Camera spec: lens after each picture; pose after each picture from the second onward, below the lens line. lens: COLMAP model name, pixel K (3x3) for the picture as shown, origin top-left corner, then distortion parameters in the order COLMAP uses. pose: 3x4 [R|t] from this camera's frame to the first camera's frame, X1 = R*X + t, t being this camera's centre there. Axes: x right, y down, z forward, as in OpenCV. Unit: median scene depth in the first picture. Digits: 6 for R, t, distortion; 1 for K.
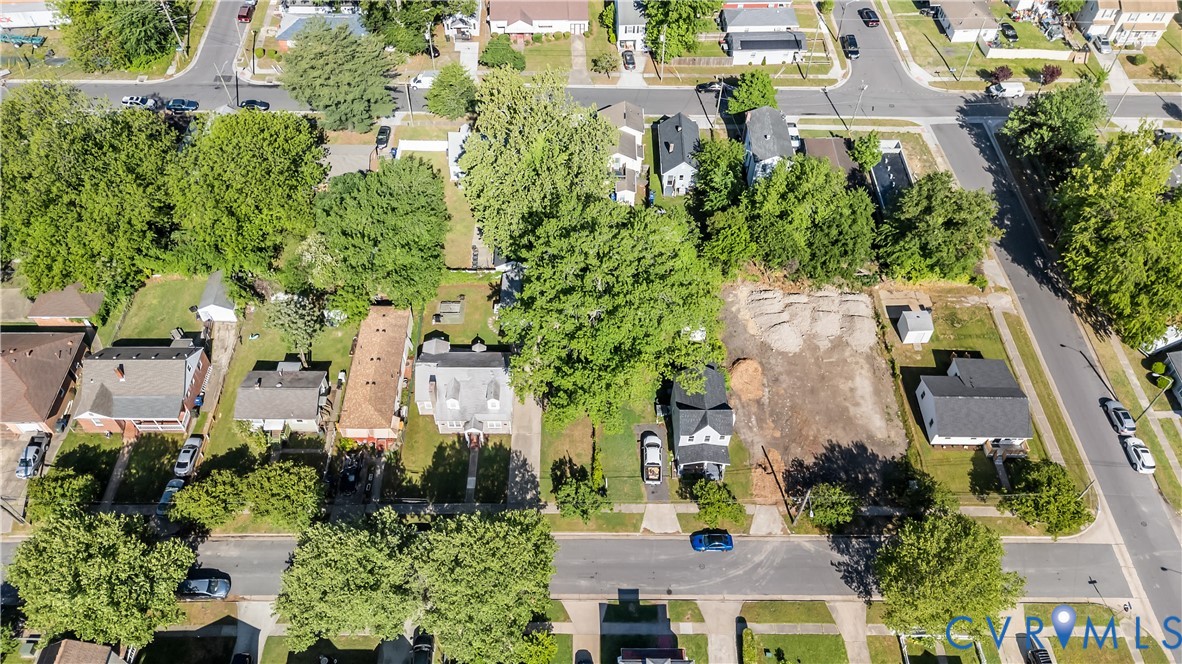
lens RADIAL K [[865.0, 0, 591.0], [0, 865.0, 332.0], [0, 0, 1]] dist [0.040326, -0.033232]
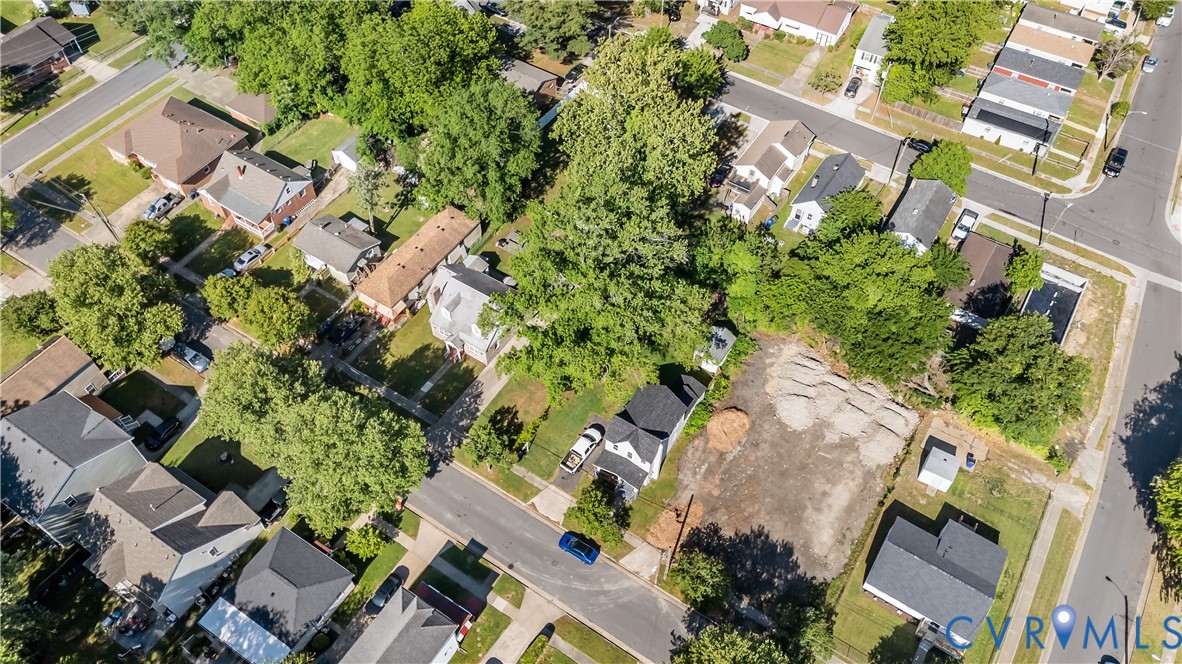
lens RADIAL K [[865.0, 0, 591.0], [0, 865.0, 332.0], [0, 0, 1]] dist [0.040326, -0.033232]
pose [[0.836798, 0.430778, -0.337933, 0.328079], [-0.423512, 0.900450, 0.099133, -0.070488], [0.346997, 0.060164, 0.935935, 0.063720]]
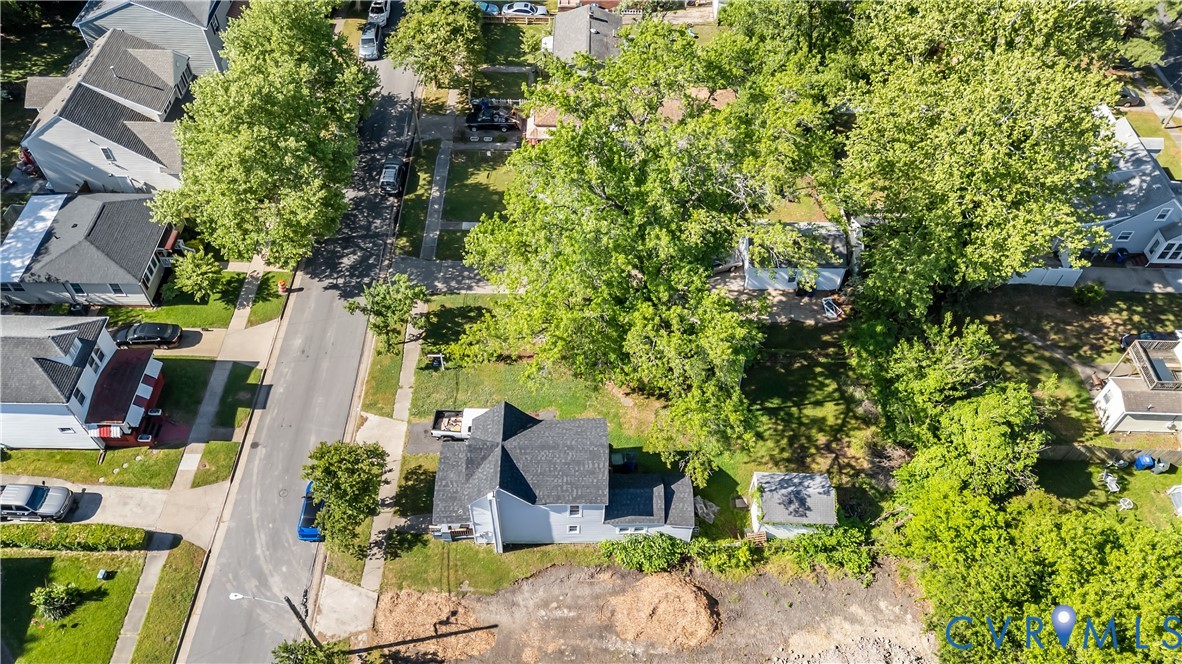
lens RADIAL K [[865.0, 0, 591.0], [0, 865.0, 332.0], [0, 0, 1]] dist [0.040326, -0.033232]
pose [[-0.011006, 0.758593, -0.651472, 0.376415], [-0.785736, 0.396400, 0.474854, -0.203645], [0.618464, 0.517111, 0.591691, 0.610202]]
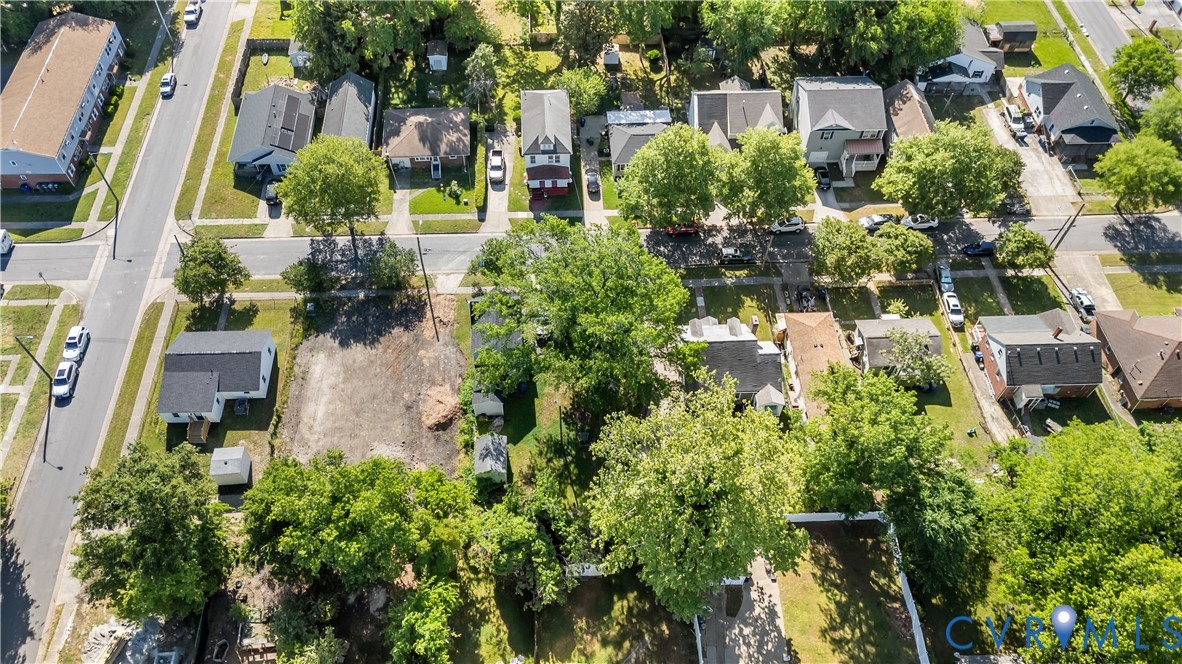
lens RADIAL K [[865.0, 0, 591.0], [0, 865.0, 332.0], [0, 0, 1]] dist [0.040326, -0.033232]
pose [[-0.998099, 0.014785, -0.059834, 0.070300], [-0.061630, -0.249674, 0.966367, -0.853874], [-0.000651, 0.968217, 0.250111, 0.682957]]
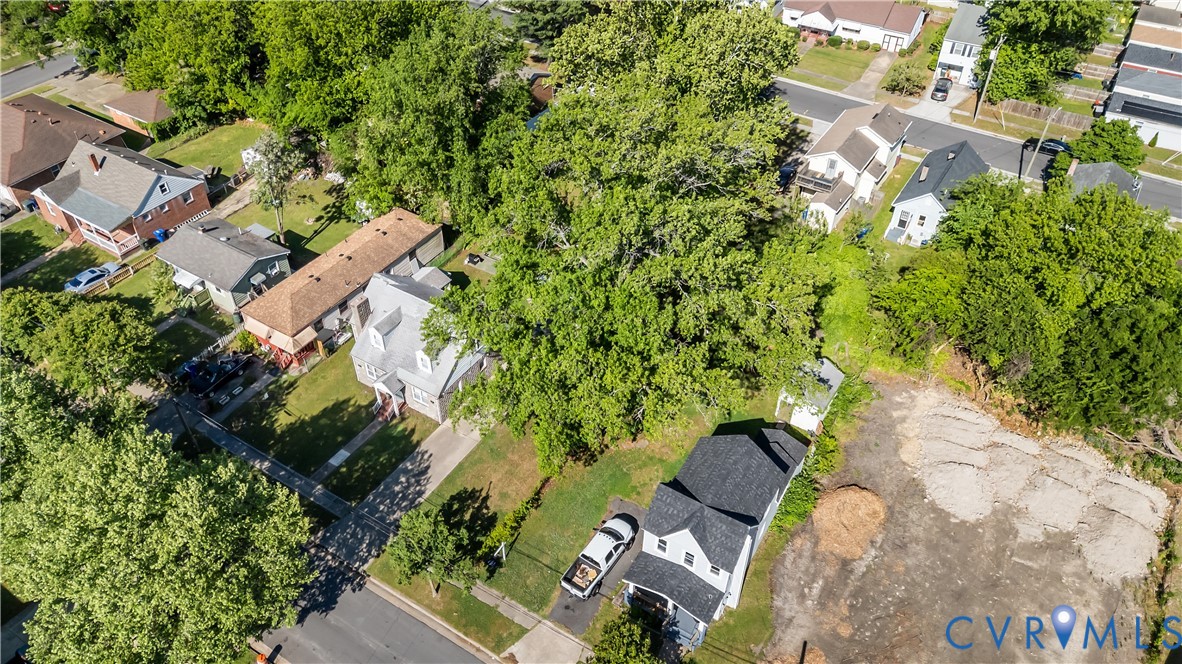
lens RADIAL K [[865.0, 0, 591.0], [0, 865.0, 332.0], [0, 0, 1]] dist [0.040326, -0.033232]
pose [[0.842355, 0.349249, -0.410444, 0.227193], [-0.413772, 0.907090, -0.077336, 0.056476], [0.345300, 0.234975, 0.908601, 0.416398]]
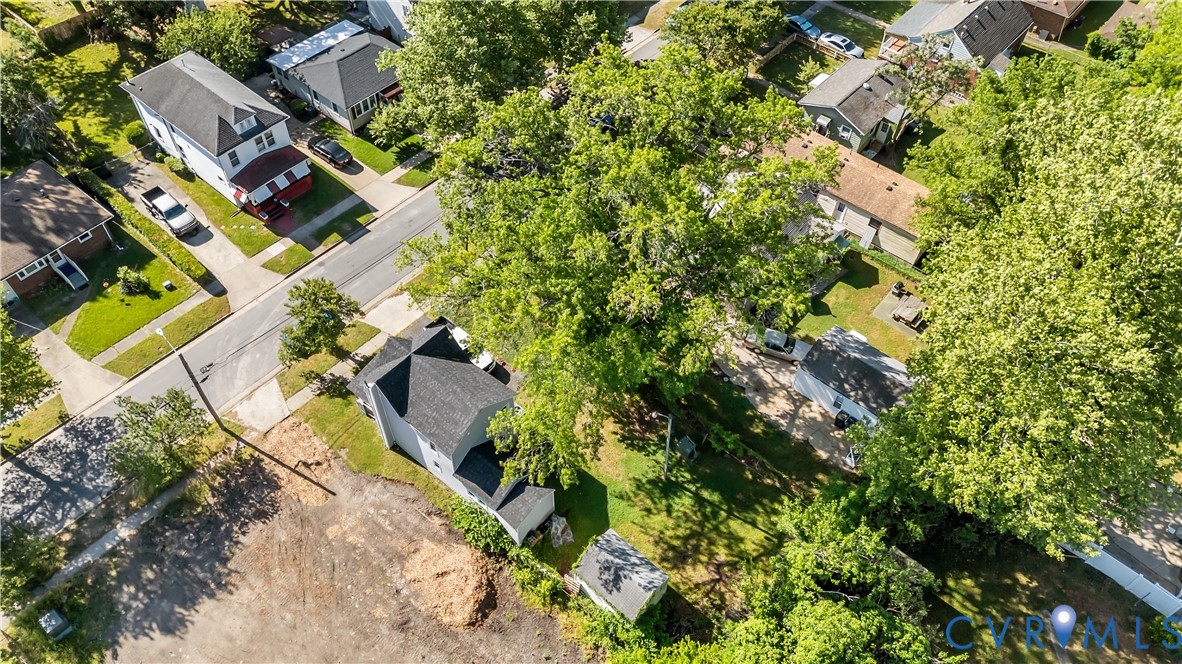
lens RADIAL K [[865.0, 0, 591.0], [0, 865.0, 332.0], [0, 0, 1]] dist [0.040326, -0.033232]
pose [[-0.661811, 0.562016, -0.496129, 0.291778], [-0.600464, -0.001182, 0.799651, -0.385557], [0.448830, 0.827125, 0.338253, 0.753978]]
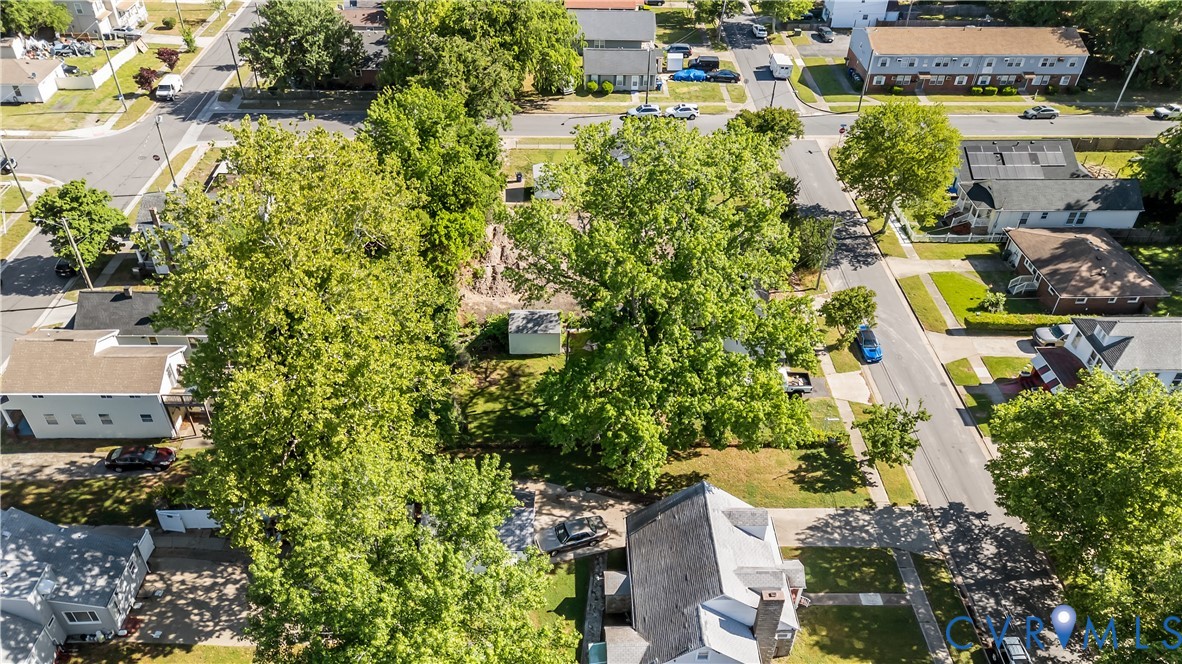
lens RADIAL K [[860.8, 0, 591.0], [0, 860.8, 332.0], [0, 0, 1]] dist [0.030428, -0.001378]
pose [[-0.021696, -0.626169, 0.779385, -0.432052], [0.762771, 0.493591, 0.417791, -0.273978], [-0.646305, 0.603557, 0.466915, 0.674264]]
